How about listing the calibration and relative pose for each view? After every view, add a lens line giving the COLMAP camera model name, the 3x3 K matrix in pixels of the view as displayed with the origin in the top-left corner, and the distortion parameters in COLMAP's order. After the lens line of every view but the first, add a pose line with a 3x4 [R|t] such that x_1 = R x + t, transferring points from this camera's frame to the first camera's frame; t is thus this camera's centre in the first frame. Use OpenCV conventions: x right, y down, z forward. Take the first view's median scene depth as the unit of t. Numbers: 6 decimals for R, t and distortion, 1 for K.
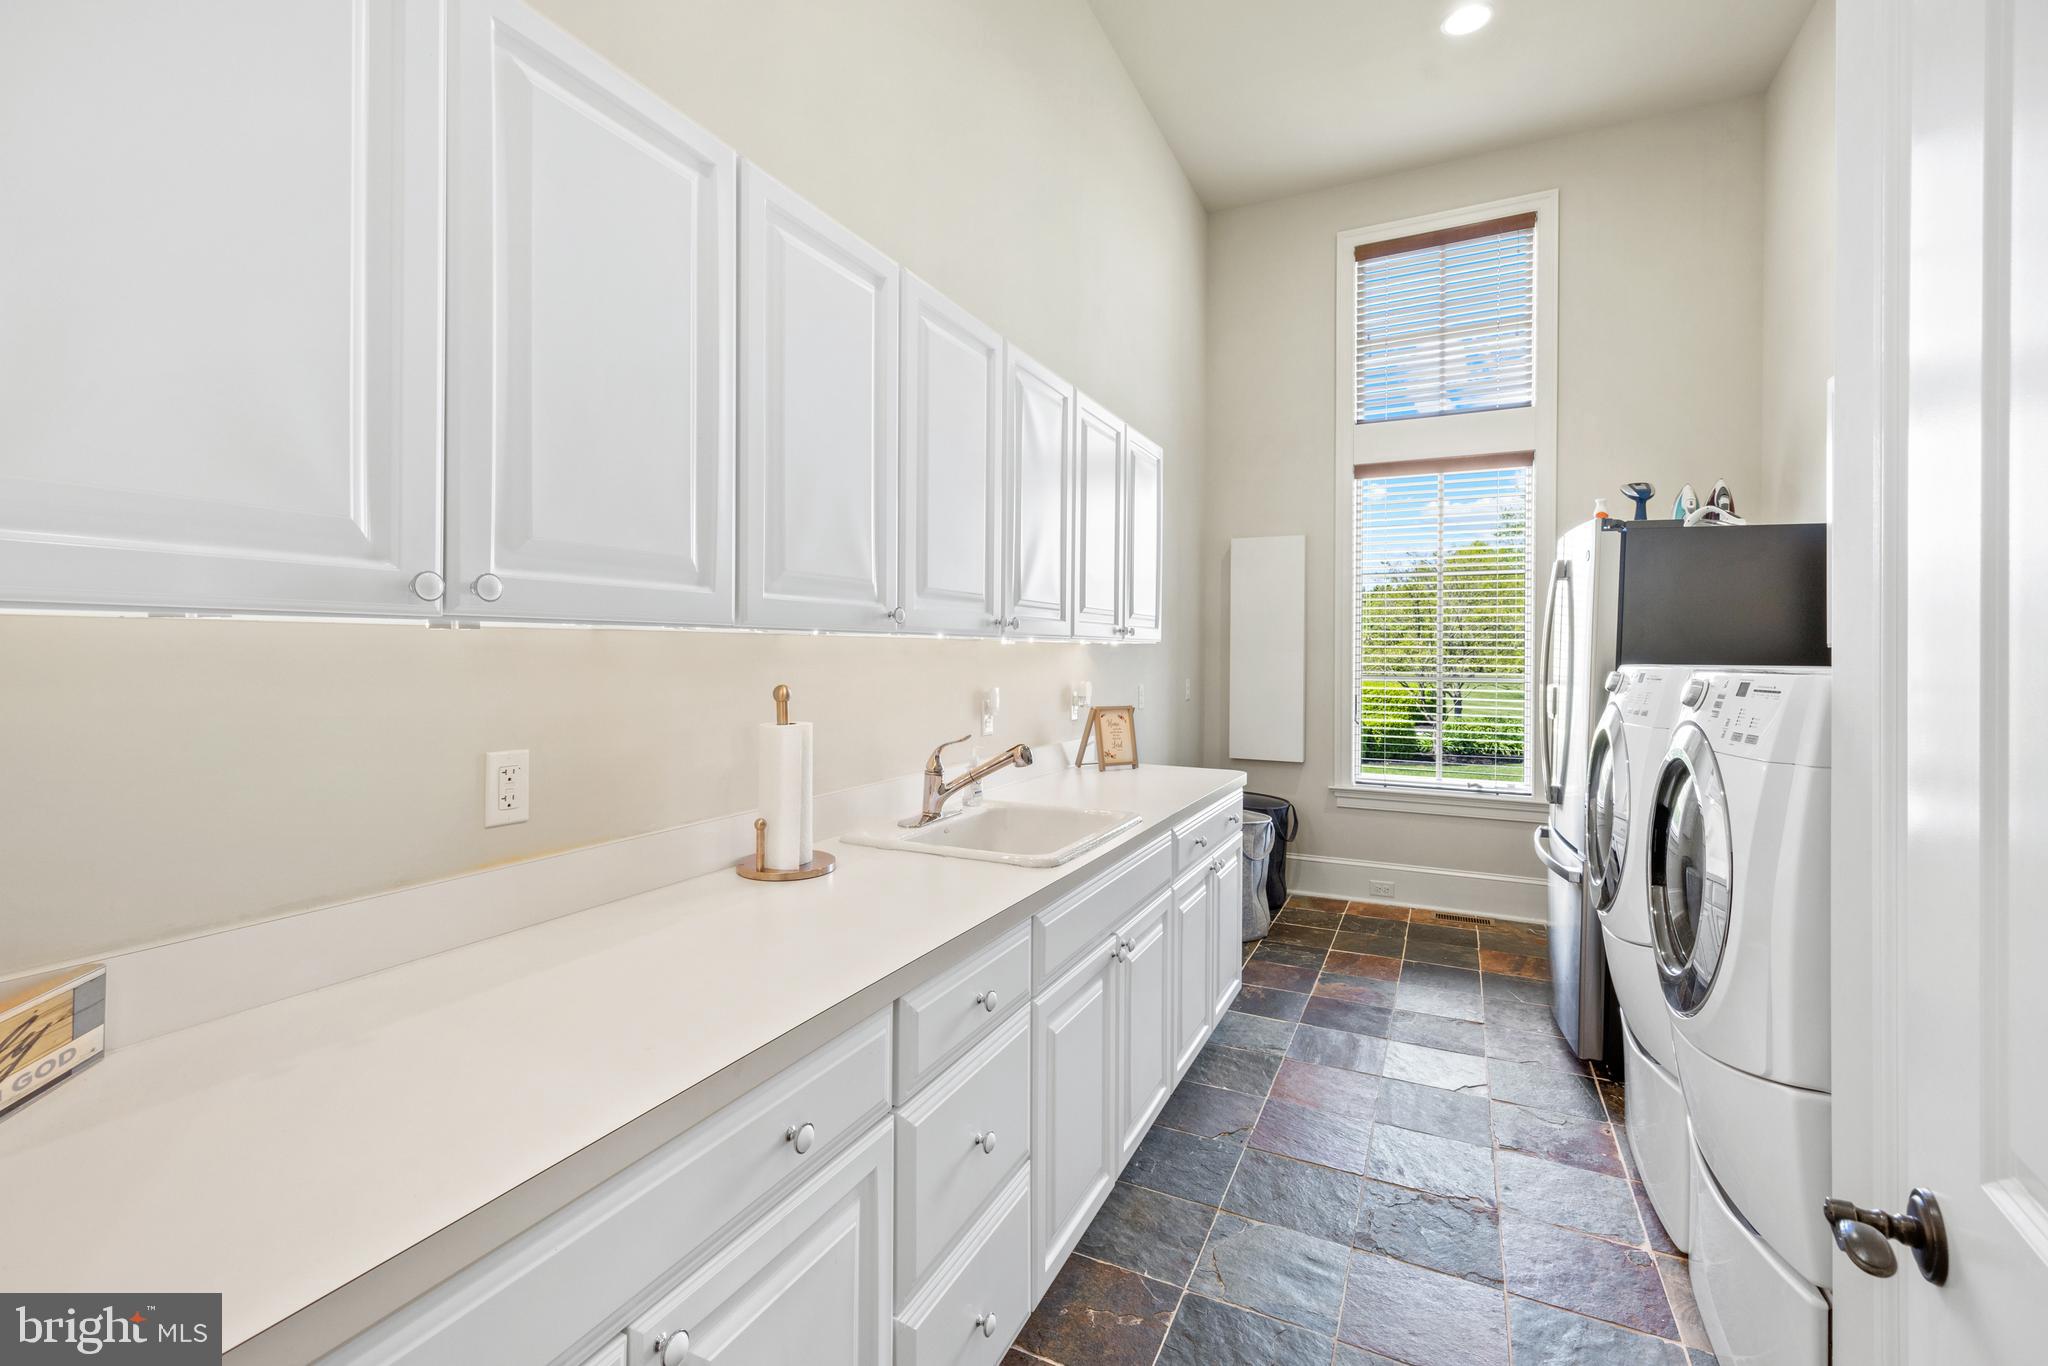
lens RADIAL K [[834.5, 0, 1015.9], [0, 834.5, 672.2], [0, 0, 1]] dist [0.002331, 0.000172]
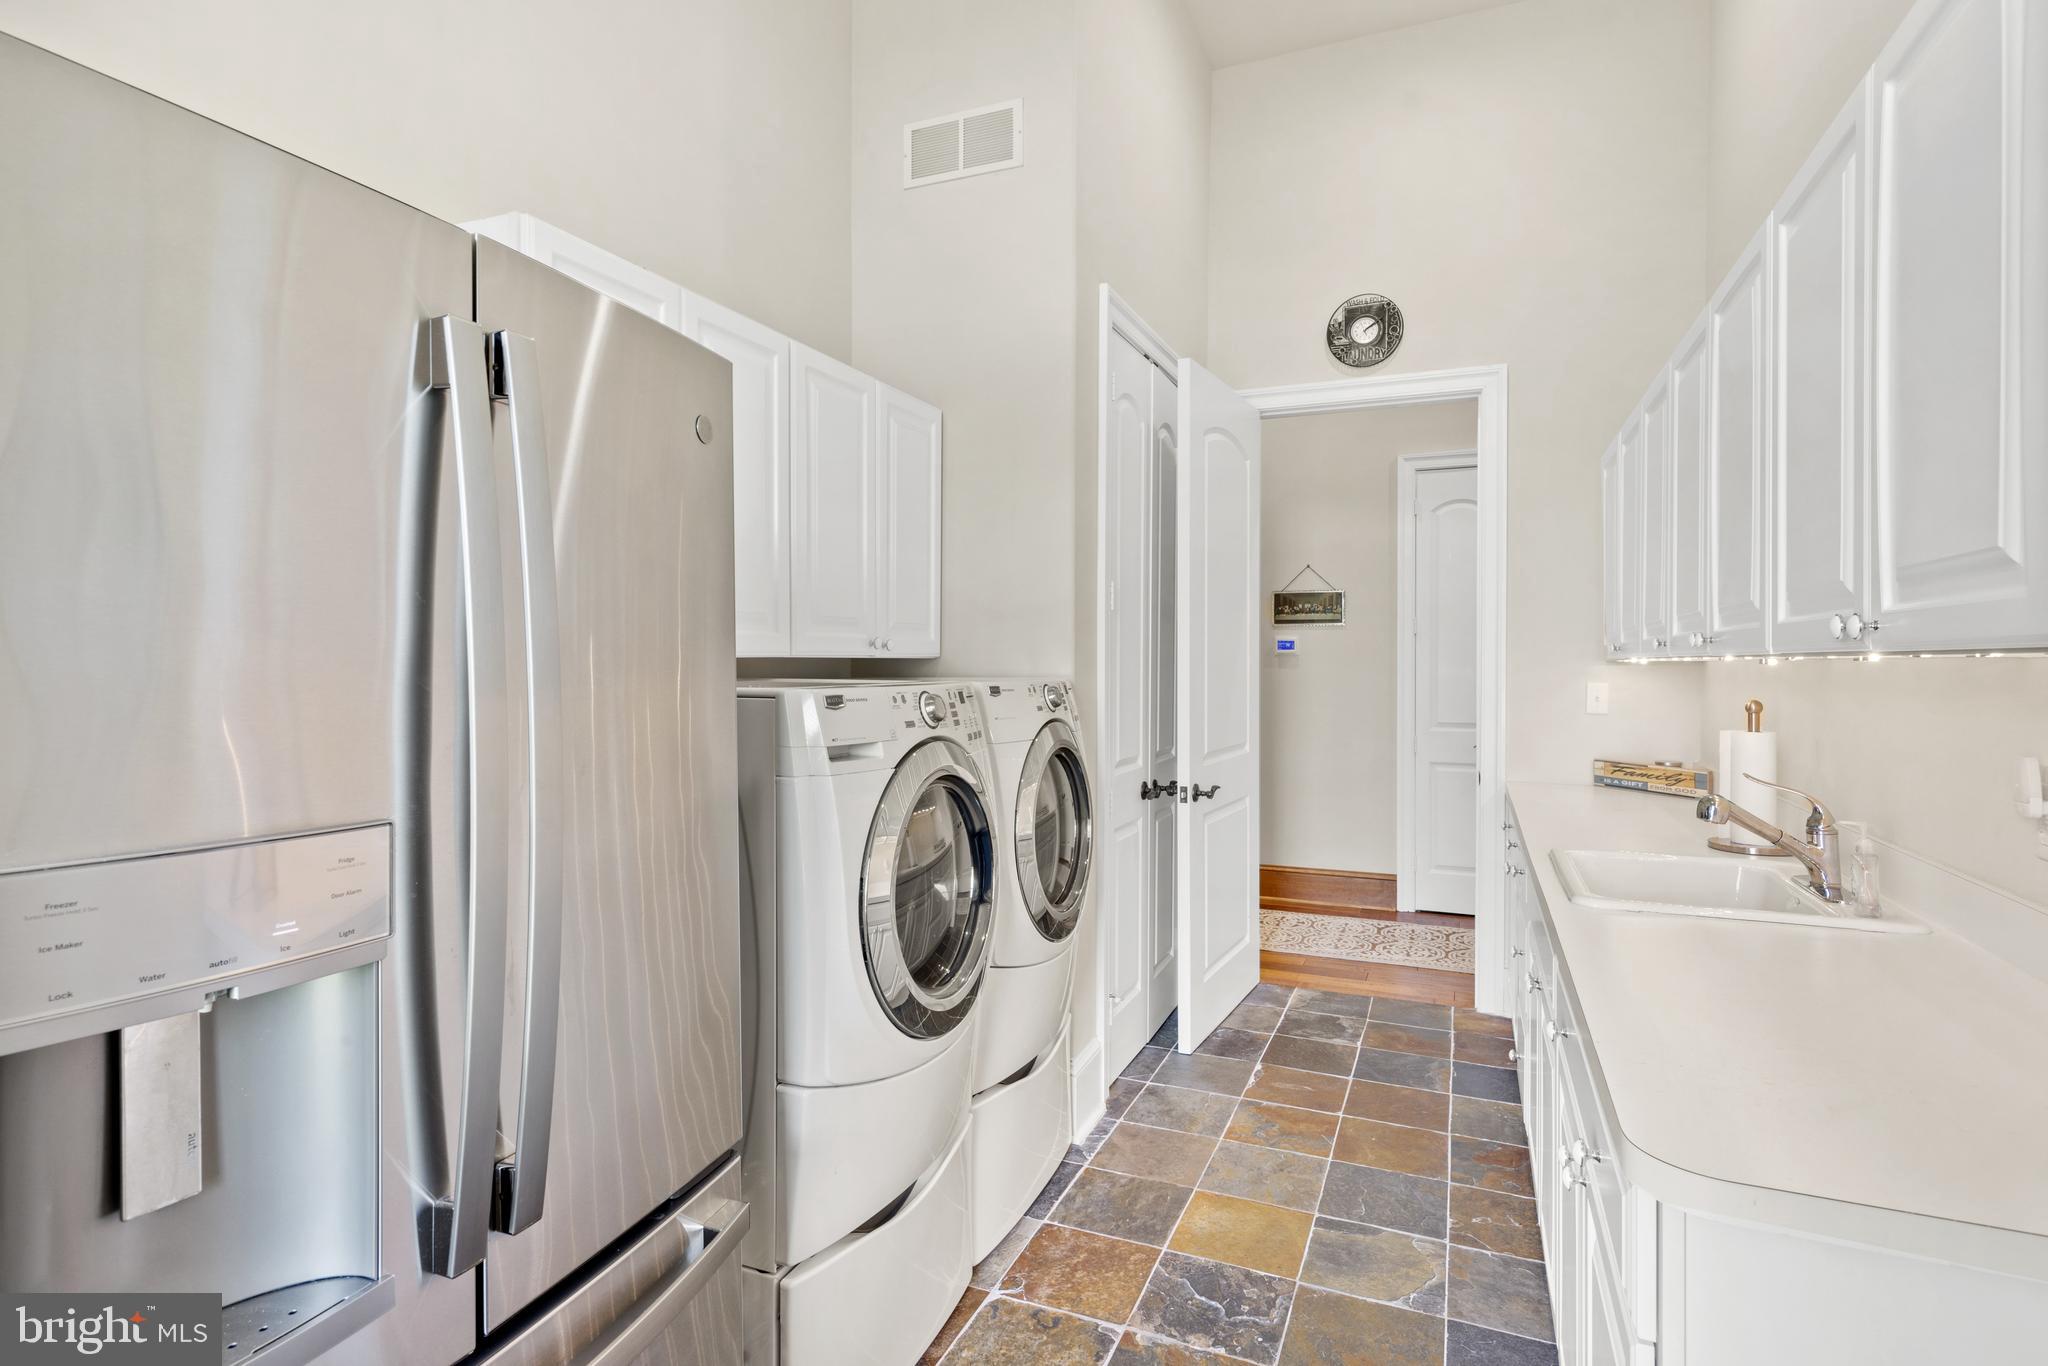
lens RADIAL K [[1055.2, 0, 1029.3], [0, 1055.2, 678.5], [0, 0, 1]] dist [-0.001079, -0.000109]
pose [[-0.997029, -0.012160, -0.076057, 0.895854], [-0.012851, 0.999880, 0.008607, -0.017689], [0.075943, 0.009559, -0.997066, 2.411078]]
